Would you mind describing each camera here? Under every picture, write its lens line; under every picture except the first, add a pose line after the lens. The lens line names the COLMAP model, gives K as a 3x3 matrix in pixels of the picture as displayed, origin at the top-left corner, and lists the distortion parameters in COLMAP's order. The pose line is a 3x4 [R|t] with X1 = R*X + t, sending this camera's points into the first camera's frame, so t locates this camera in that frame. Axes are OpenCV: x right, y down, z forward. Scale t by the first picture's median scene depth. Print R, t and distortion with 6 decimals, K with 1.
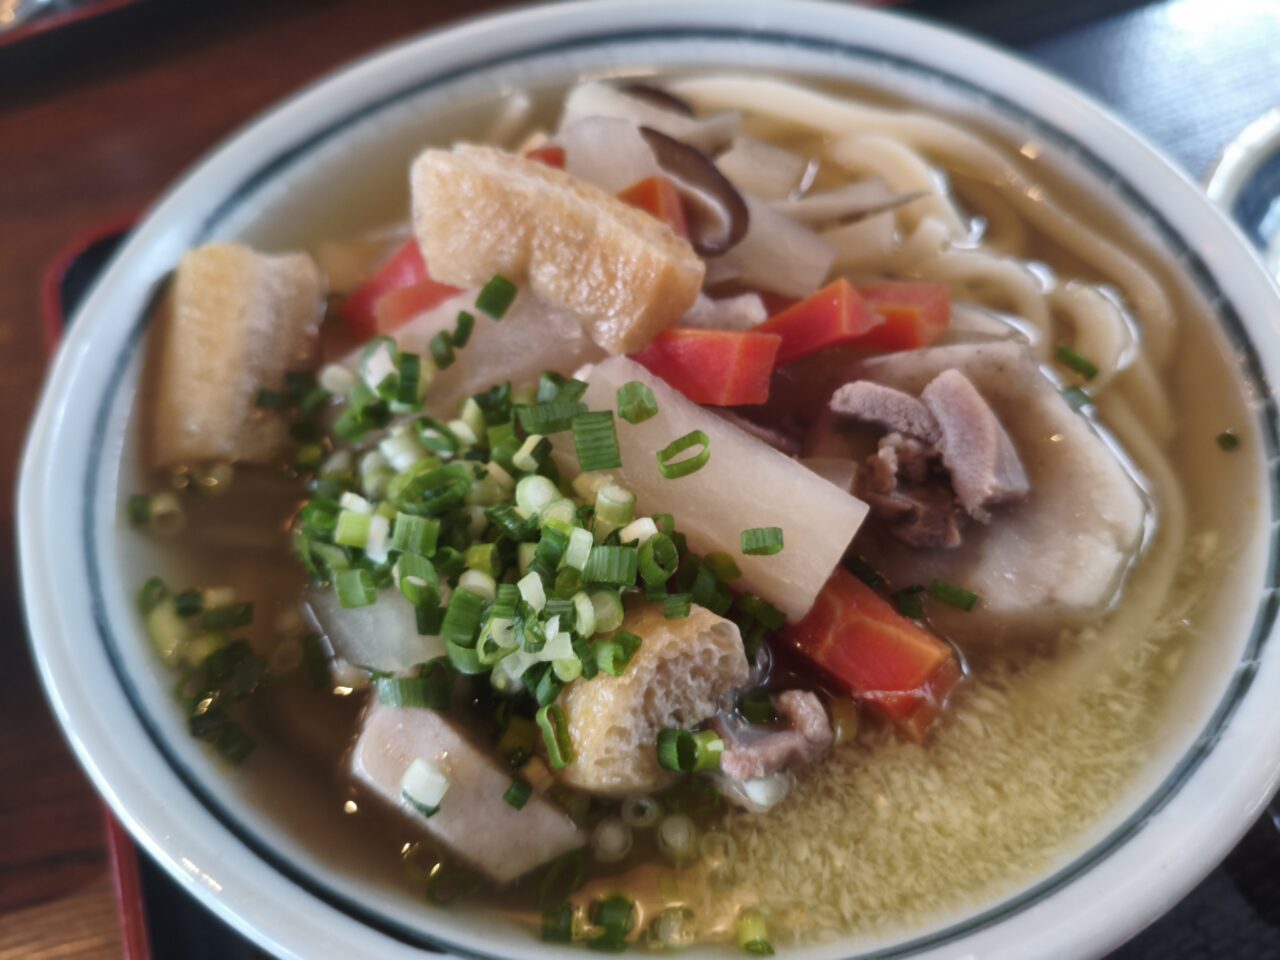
lens RADIAL K [[985.0, 0, 646.6], [0, 985.0, 477.6], [0, 0, 1]] dist [-0.044467, -0.011540]
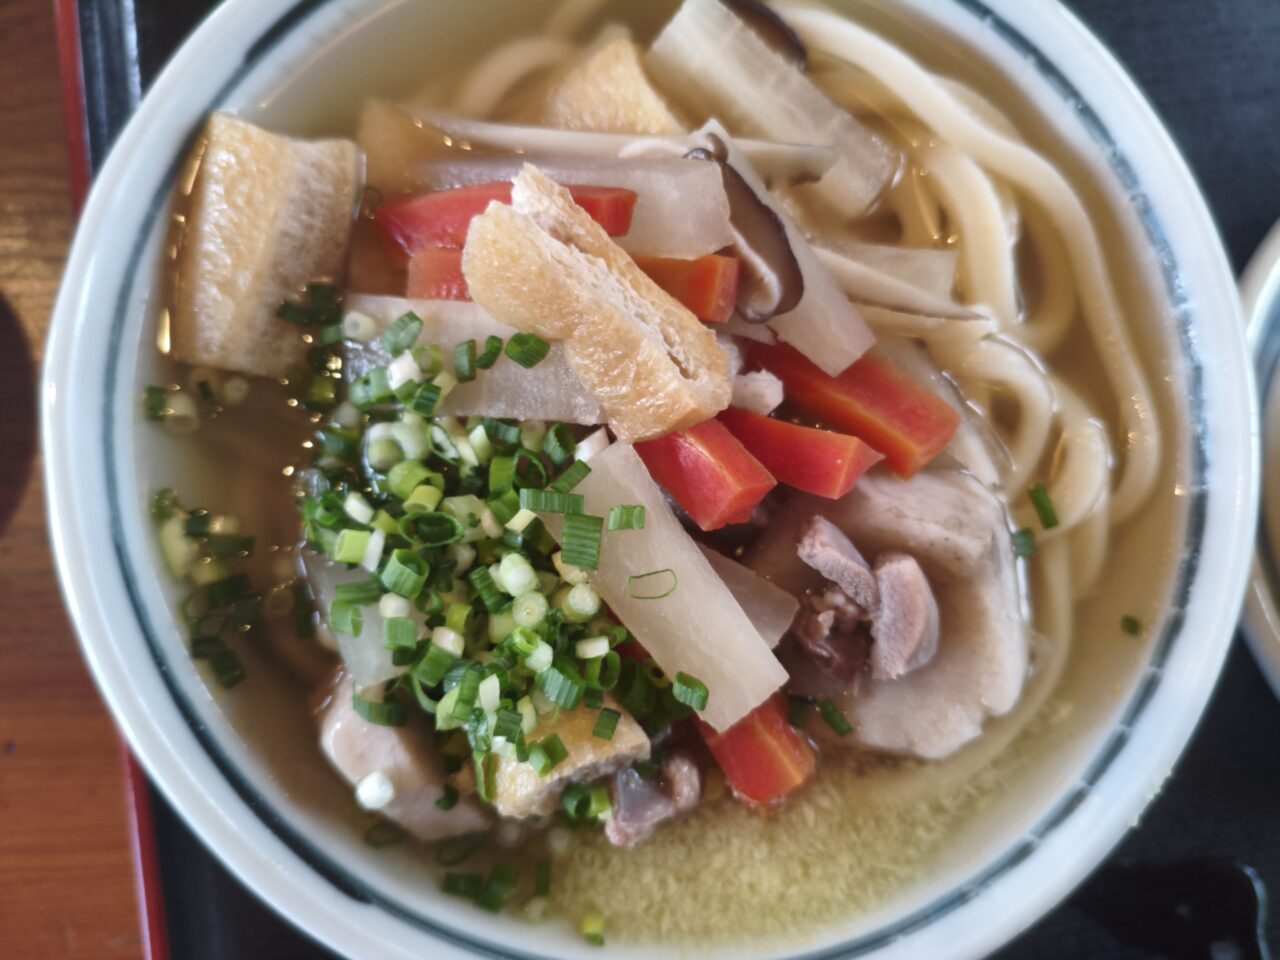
lens RADIAL K [[985.0, 0, 632.1], [0, 985.0, 477.1], [0, 0, 1]] dist [-0.044467, -0.011540]
pose [[0.958825, 0.270962, 0.085053, -0.108116], [-0.280184, 0.853624, 0.439117, -0.588375], [0.046381, -0.444866, 0.894395, 0.047477]]
